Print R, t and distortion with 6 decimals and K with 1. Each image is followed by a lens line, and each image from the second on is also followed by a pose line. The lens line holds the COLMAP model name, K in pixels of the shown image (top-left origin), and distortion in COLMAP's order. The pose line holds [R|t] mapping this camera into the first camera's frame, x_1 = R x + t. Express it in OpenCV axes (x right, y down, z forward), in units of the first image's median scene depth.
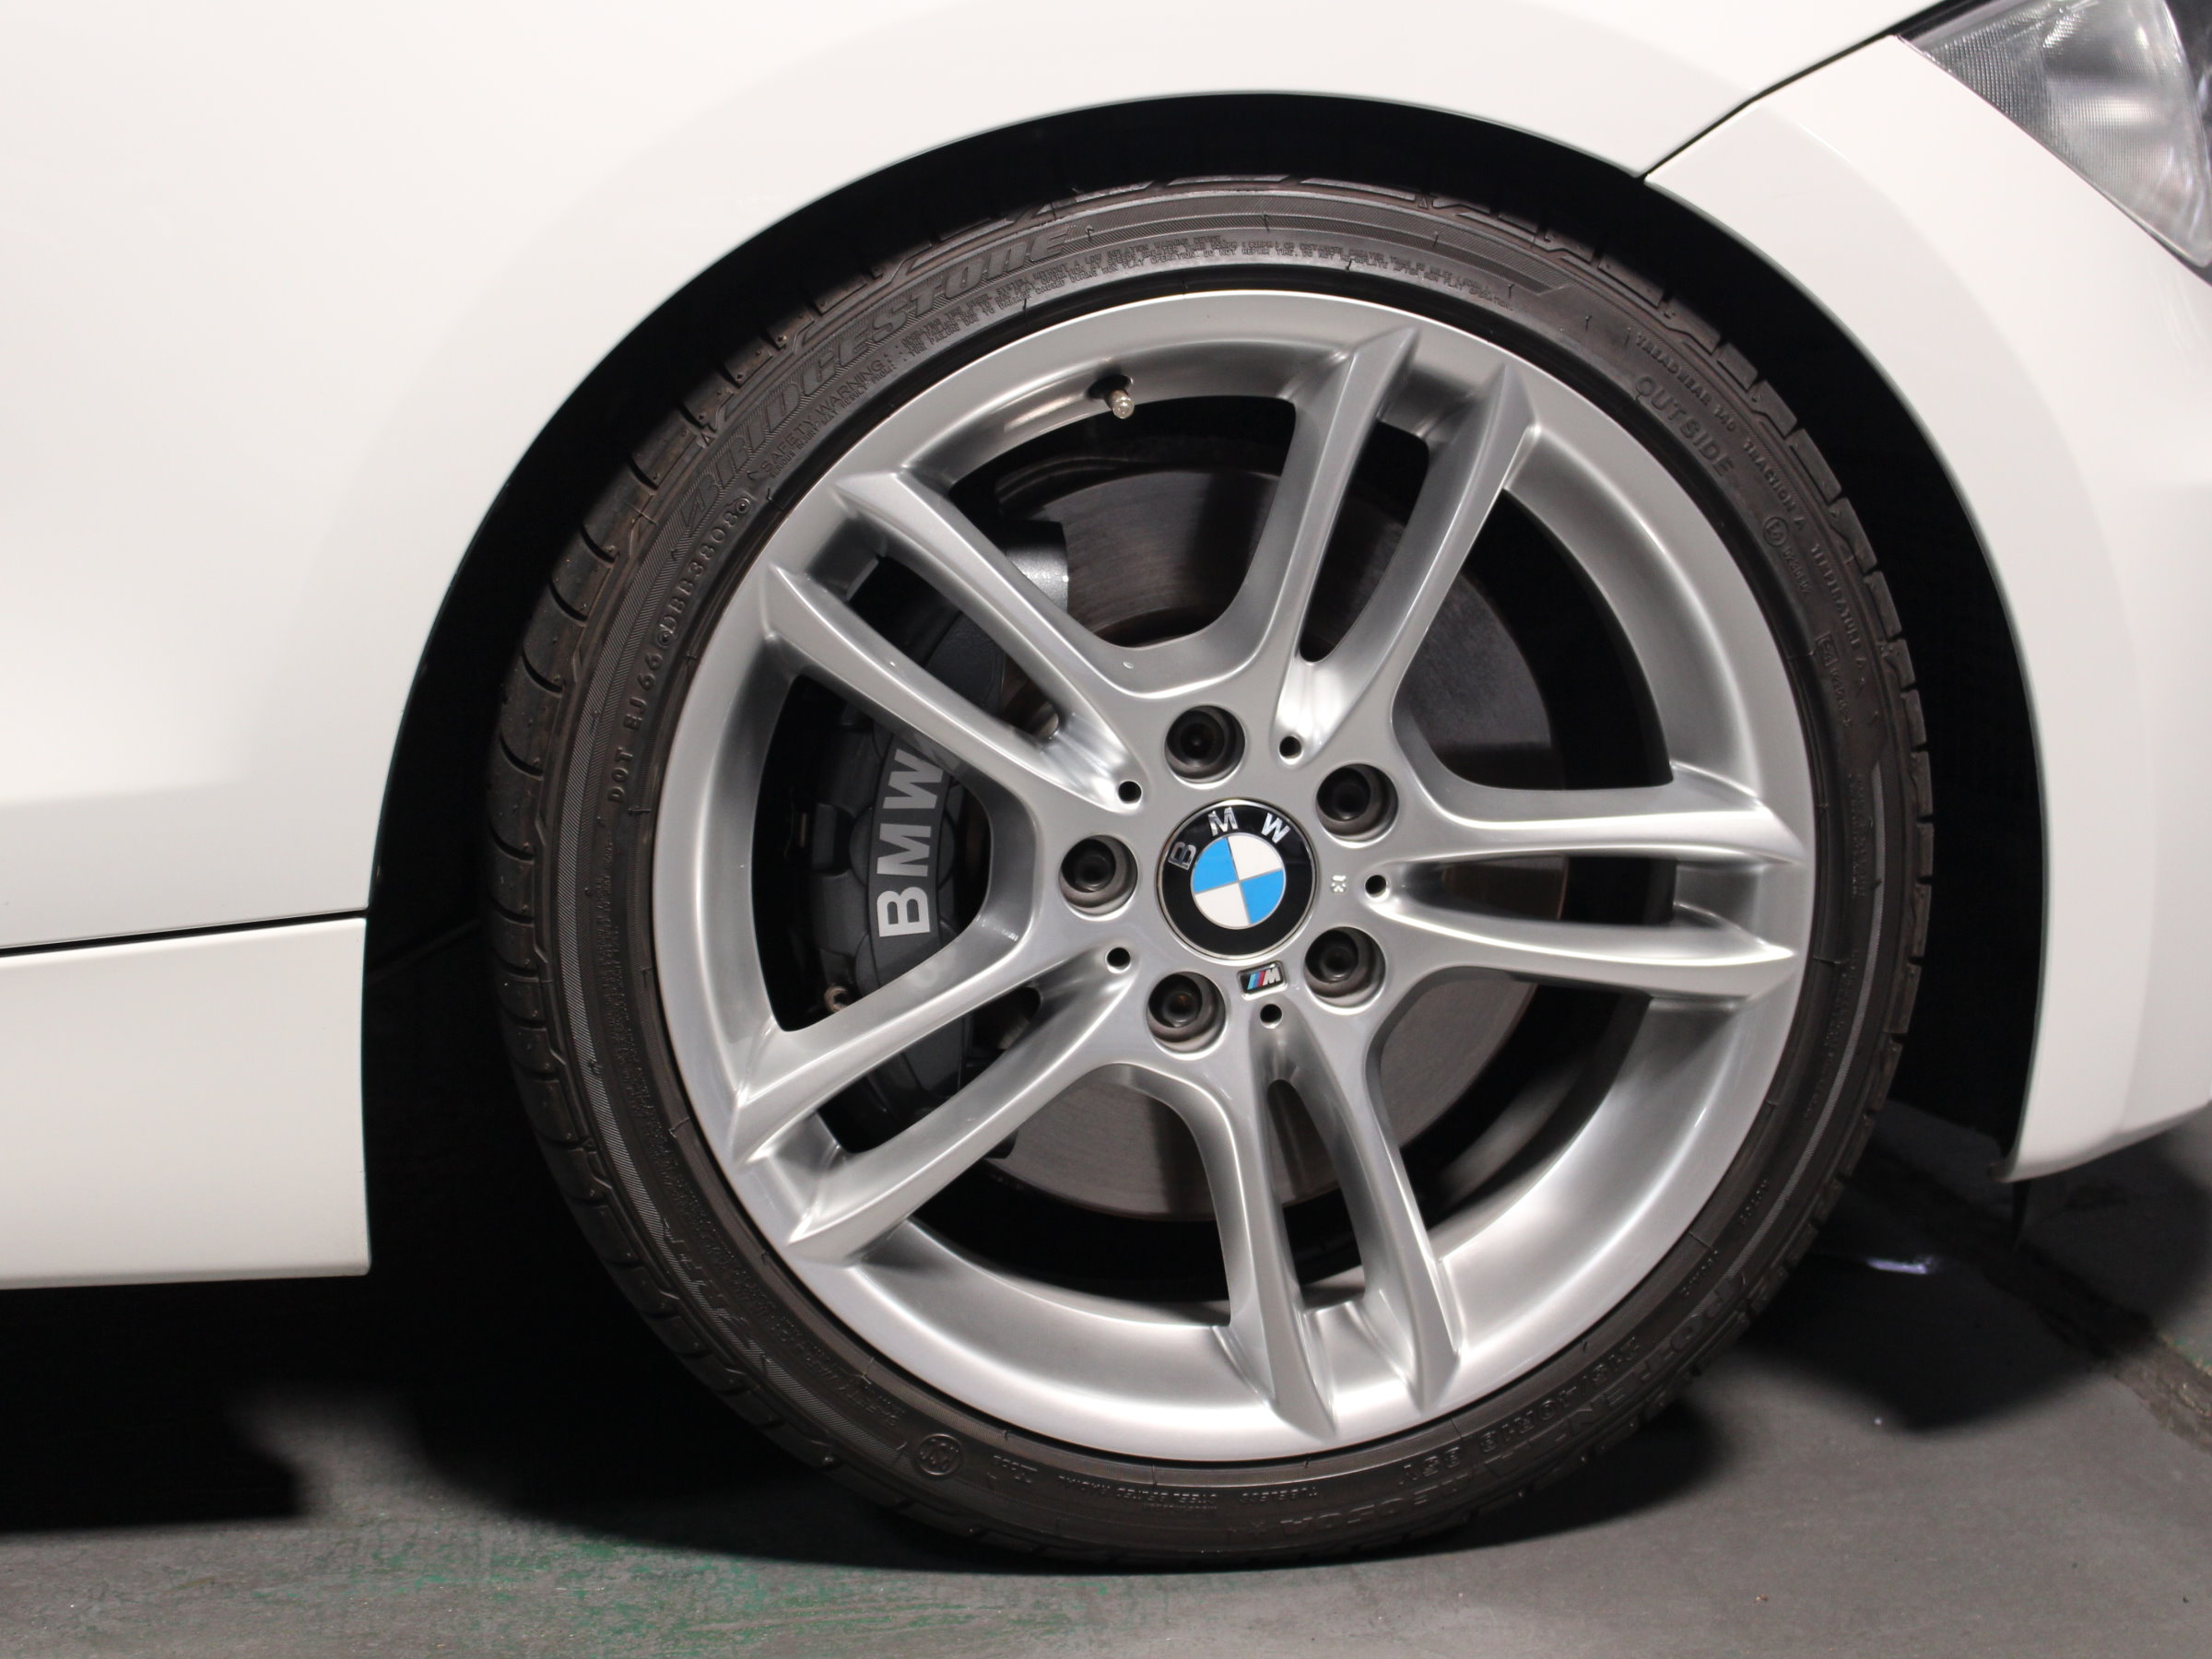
lens RADIAL K [[4122.4, 0, 1107.9], [0, 4122.4, 823.7], [0, 0, 1]] dist [-0.061457, 0.000000]
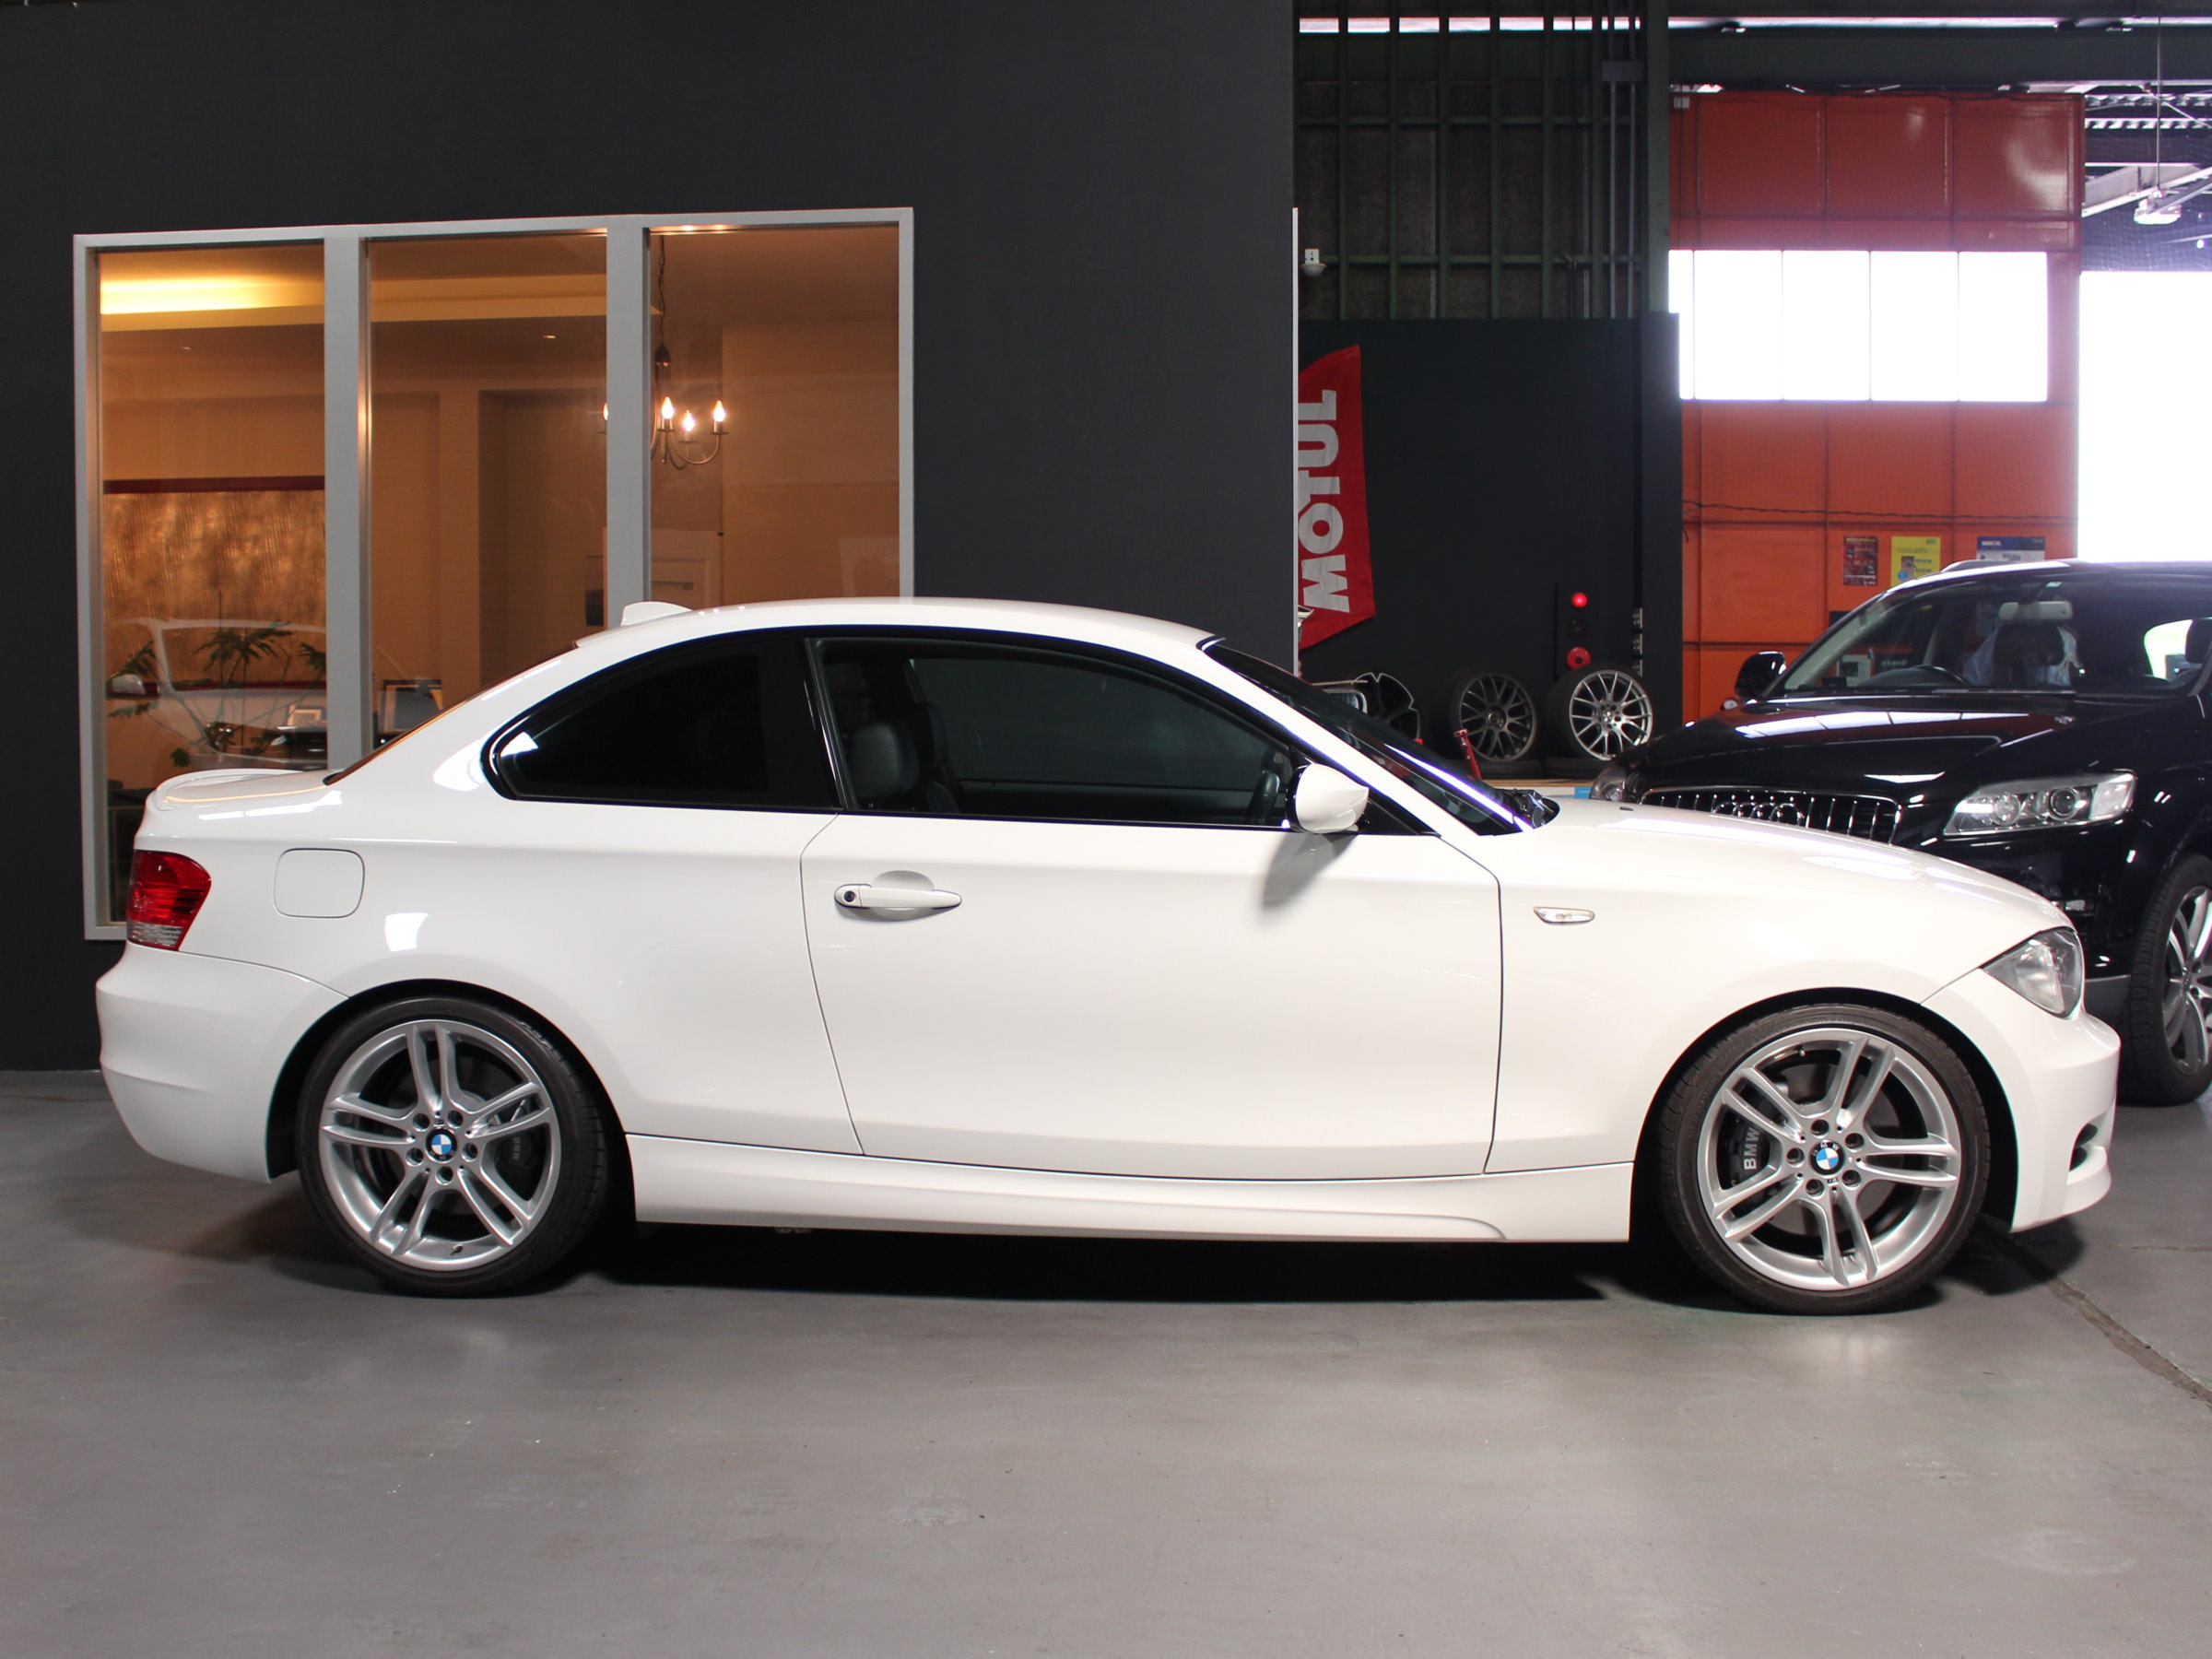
lens RADIAL K [[2199.0, 0, 1104.5], [0, 2199.0, 814.7], [0, 0, 1]] dist [-0.108332, 0.000000]
pose [[0.974707, 0.000398, -0.223486, -0.205298], [-0.024659, 0.994084, -0.105779, -0.088119], [0.222122, 0.108615, 0.968950, -1.469964]]
